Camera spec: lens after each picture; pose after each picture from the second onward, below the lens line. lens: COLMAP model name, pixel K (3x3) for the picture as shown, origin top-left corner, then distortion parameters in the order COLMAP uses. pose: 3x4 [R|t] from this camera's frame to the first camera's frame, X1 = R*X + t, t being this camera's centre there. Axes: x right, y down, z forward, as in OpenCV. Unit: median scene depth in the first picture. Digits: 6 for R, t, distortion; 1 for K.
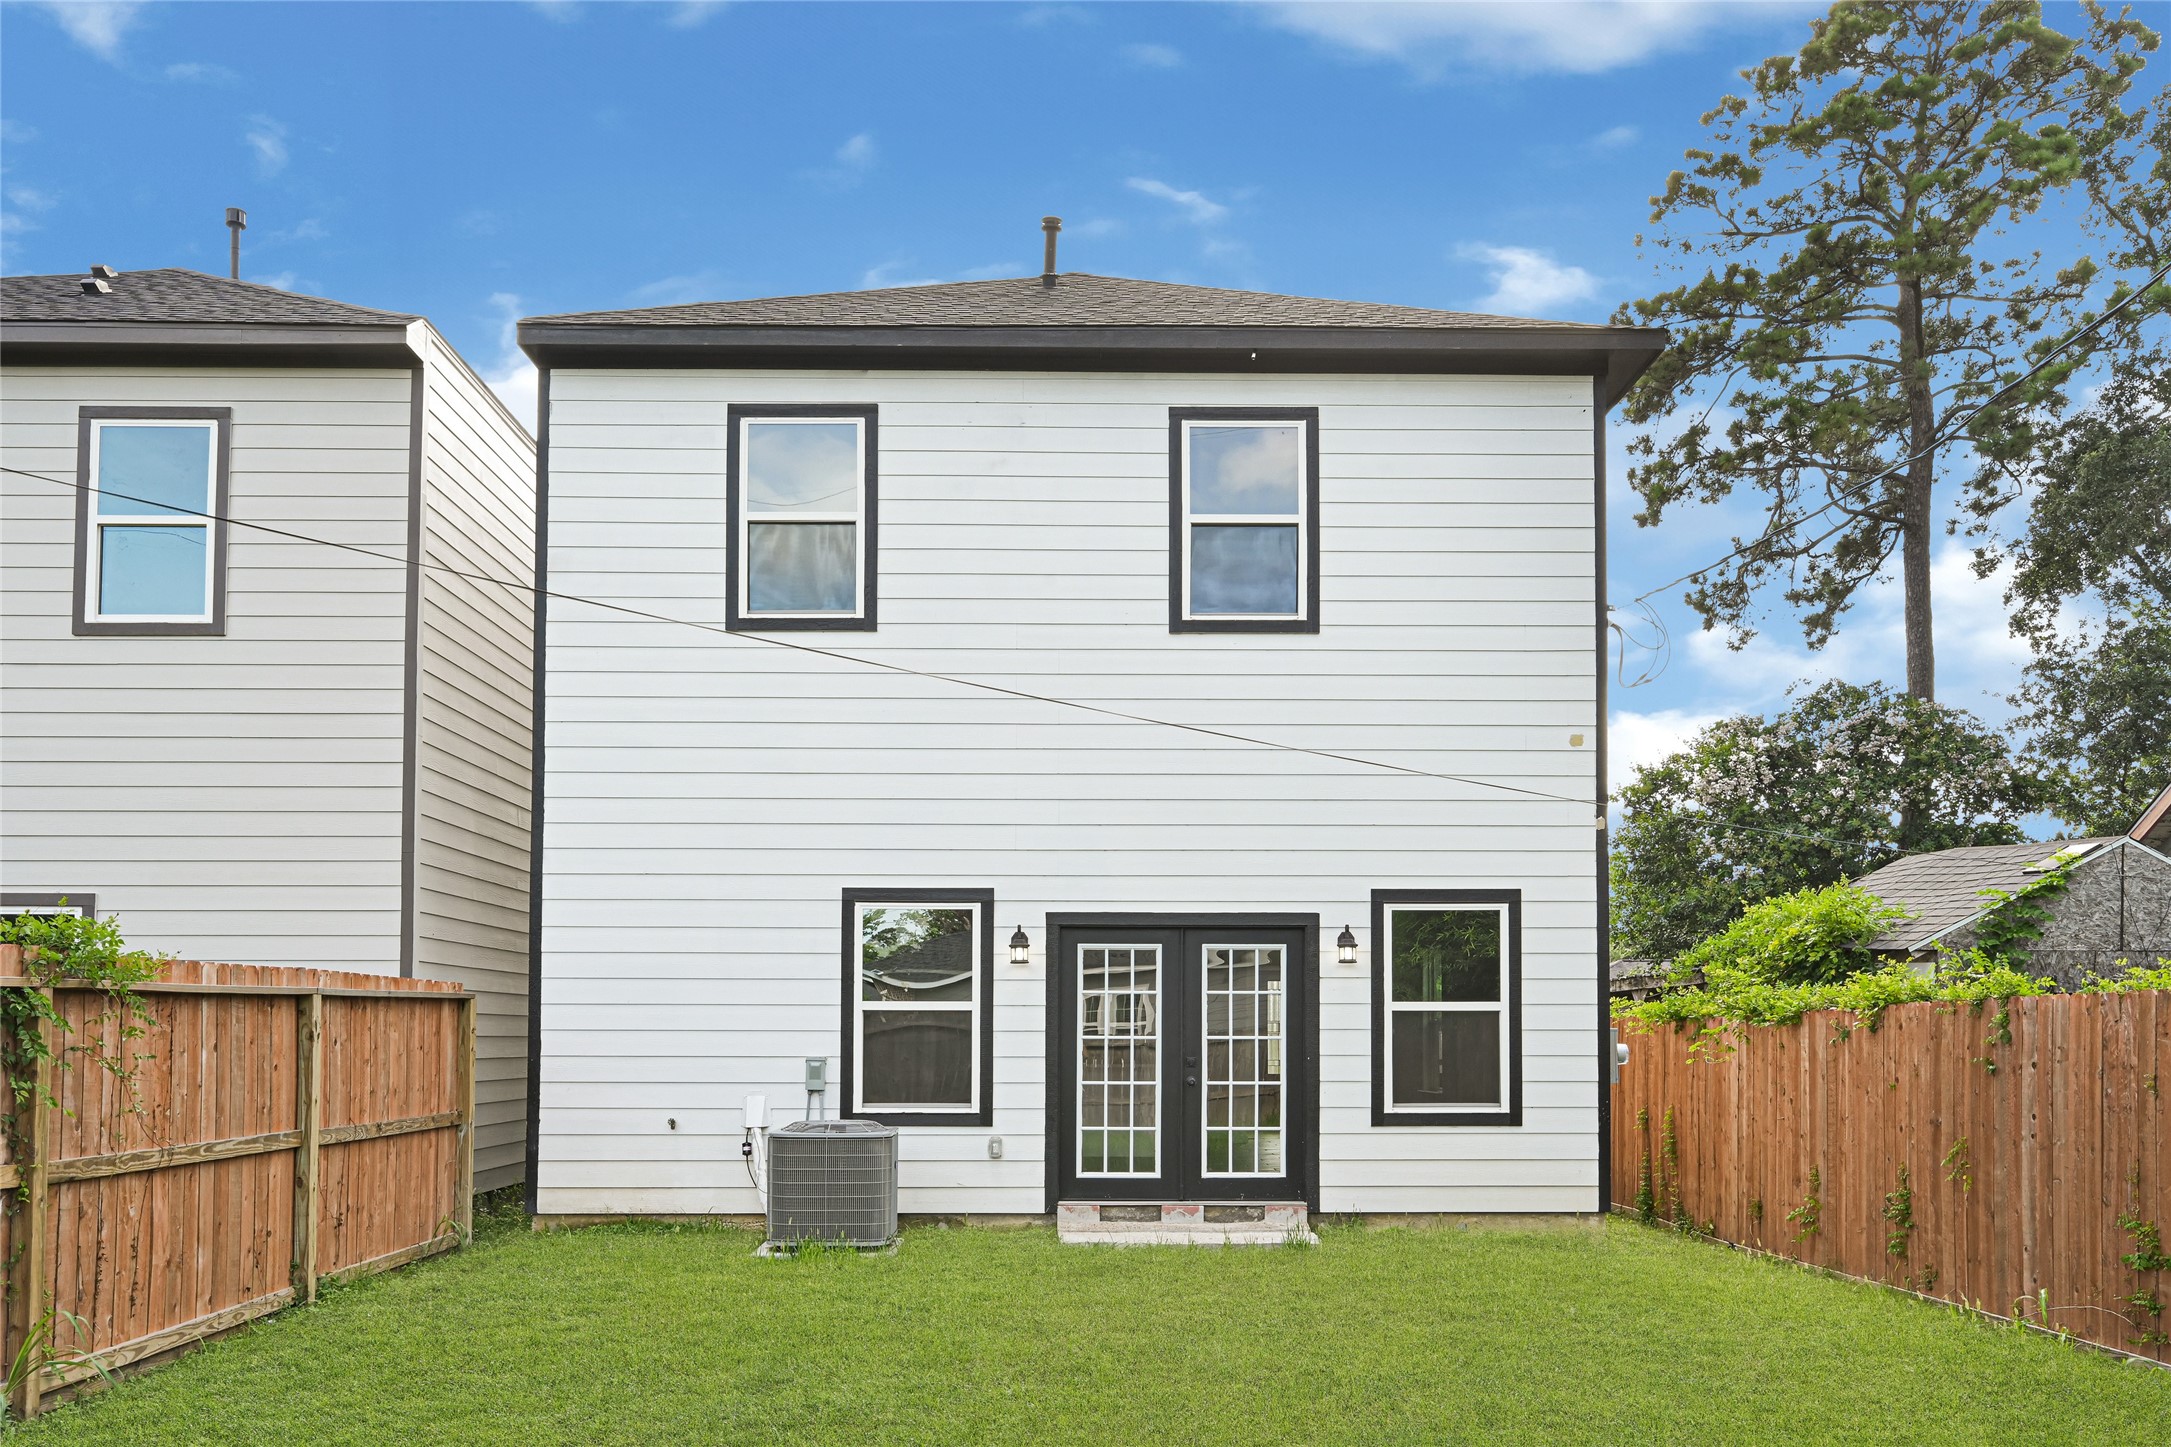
lens RADIAL K [[1529.2, 0, 1087.0], [0, 1529.2, 663.8], [0, 0, 1]] dist [0.003840, -0.039960]
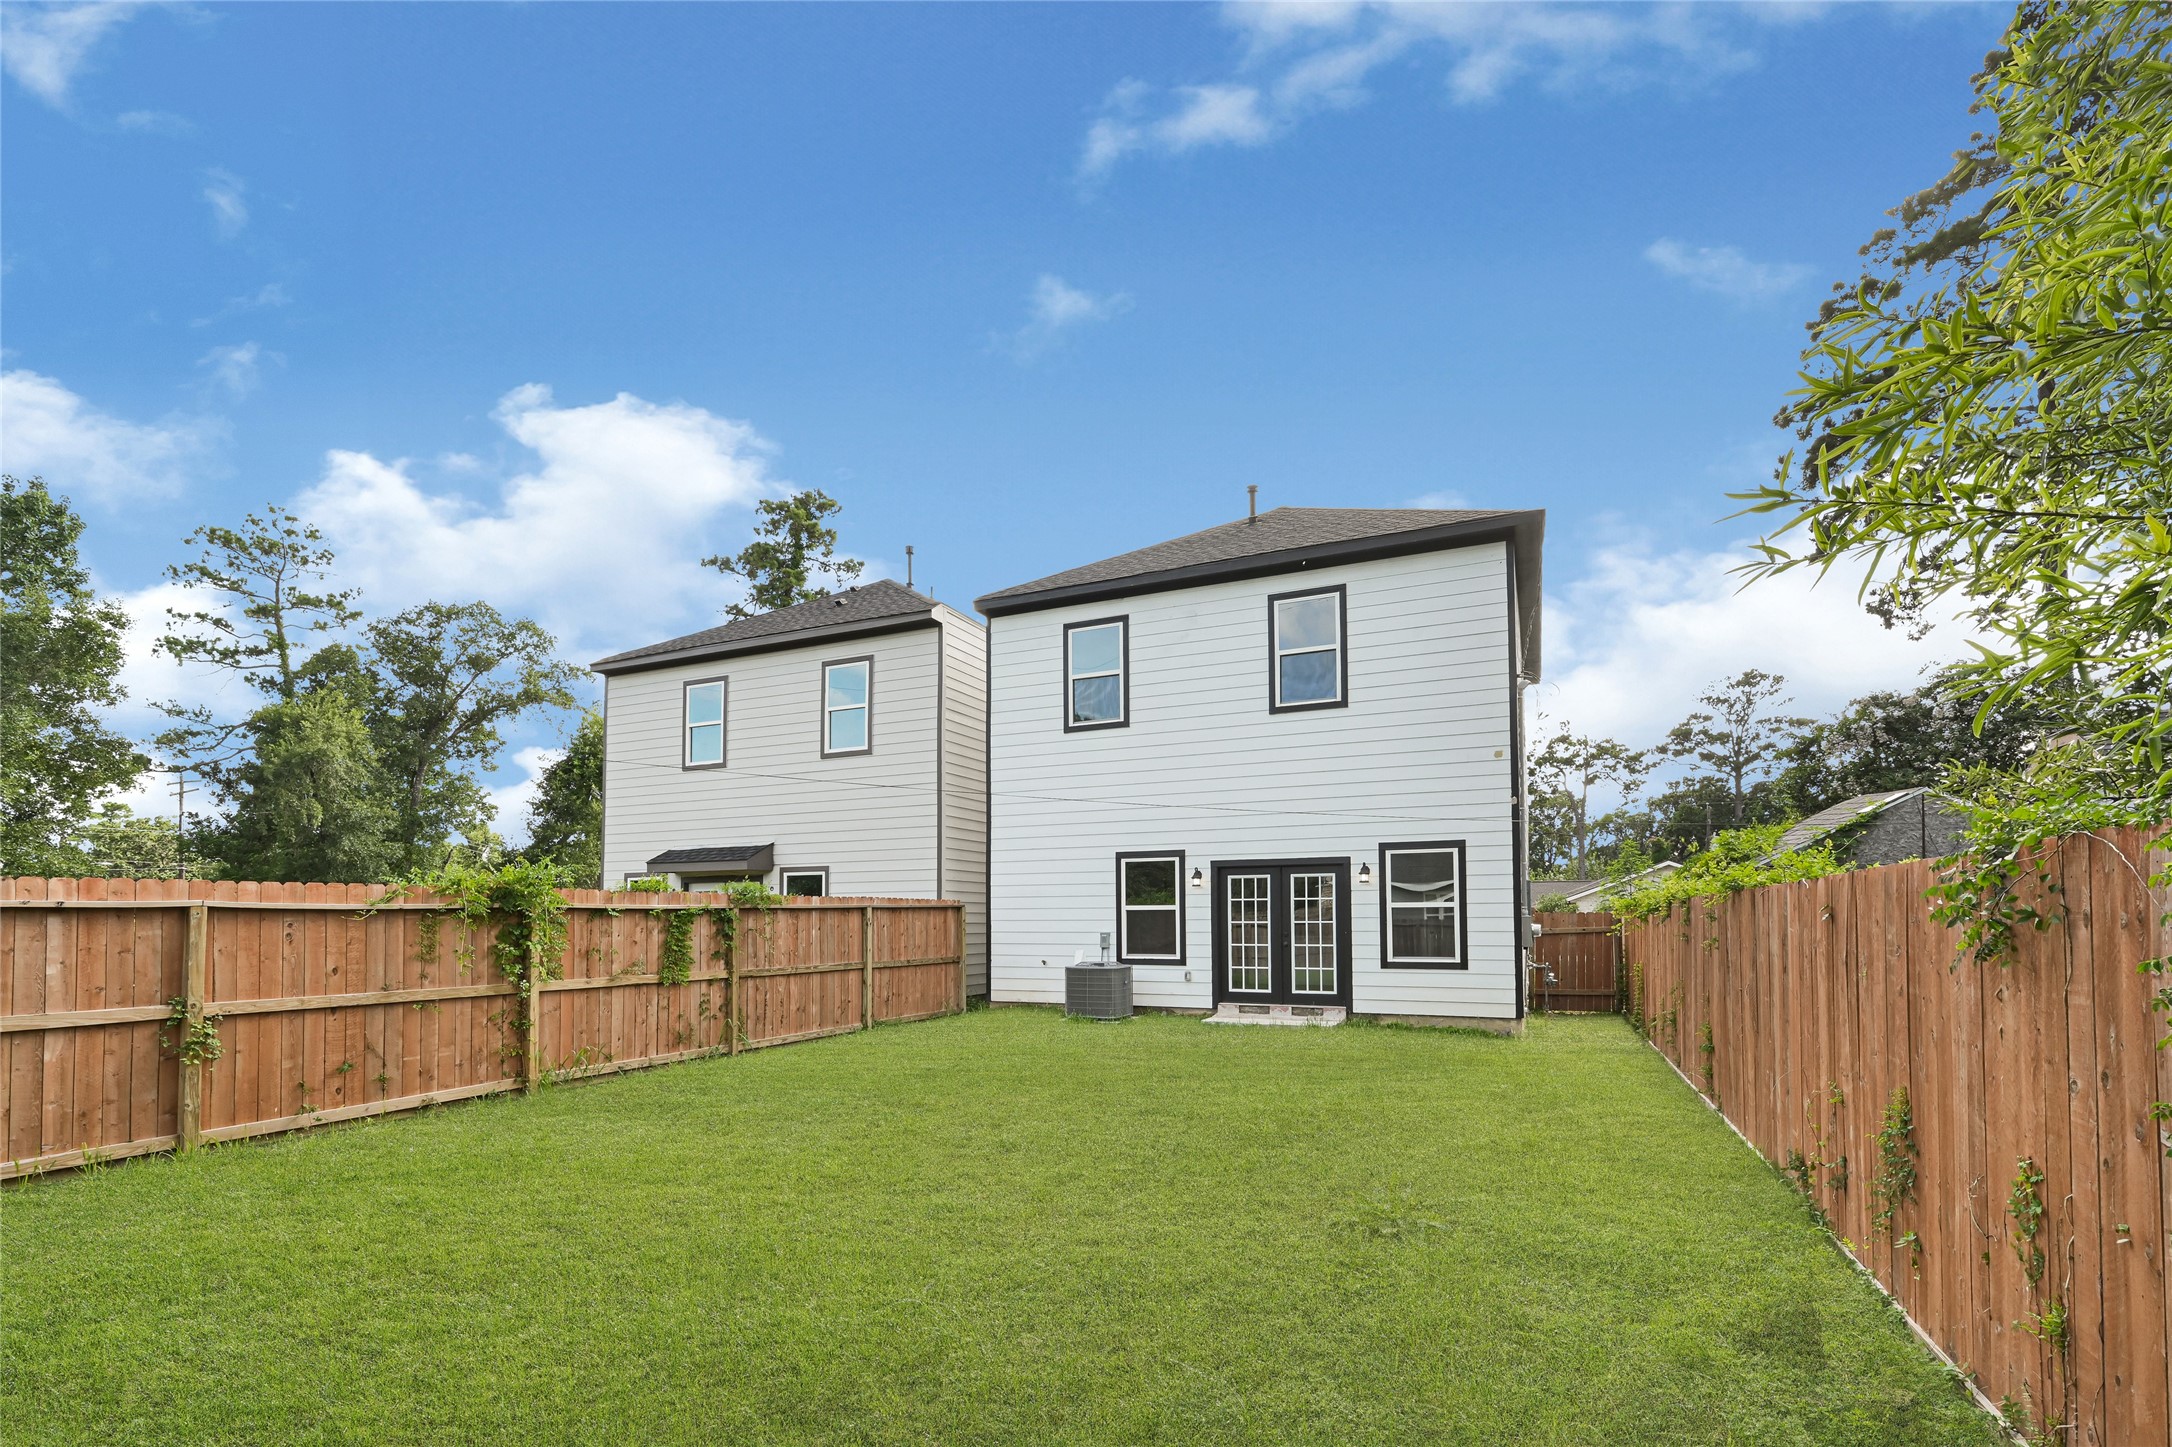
lens RADIAL K [[880.8, 0, 1088.4], [0, 880.8, 725.6], [0, 0, 1]] dist [0.001216, 0.000008]
pose [[0.914254, -0.092804, -0.394370, 0.311840], [0.100888, 0.994898, -0.000236, -0.031895], [0.392380, -0.039571, 0.918952, -0.128301]]
